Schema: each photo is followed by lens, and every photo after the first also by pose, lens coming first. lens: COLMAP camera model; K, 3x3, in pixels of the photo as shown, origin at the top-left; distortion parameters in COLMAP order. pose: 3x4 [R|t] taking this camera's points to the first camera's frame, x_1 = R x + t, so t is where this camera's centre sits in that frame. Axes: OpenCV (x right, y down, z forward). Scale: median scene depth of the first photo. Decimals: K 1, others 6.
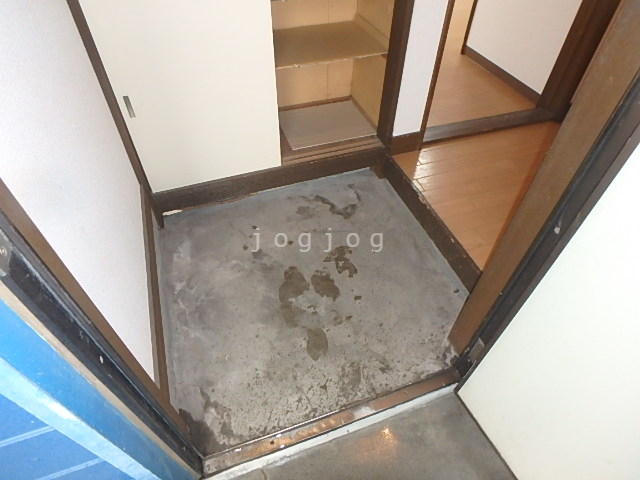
lens RADIAL K [[388.9, 0, 320.0], [0, 388.9, 240.0], [0, 0, 1]] dist [-0.038217, -0.000043]
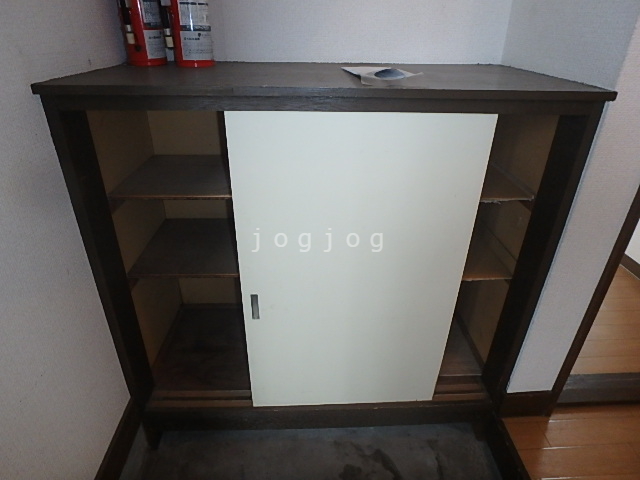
lens RADIAL K [[402.1, 0, 320.0], [0, 402.1, 240.0], [0, 0, 1]] dist [-0.002578, -0.000663]
pose [[0.953784, 0.161899, -0.253148, 0.014373], [-0.235190, 0.926561, -0.293547, -0.224618], [0.187032, 0.339518, 0.921817, 0.210256]]
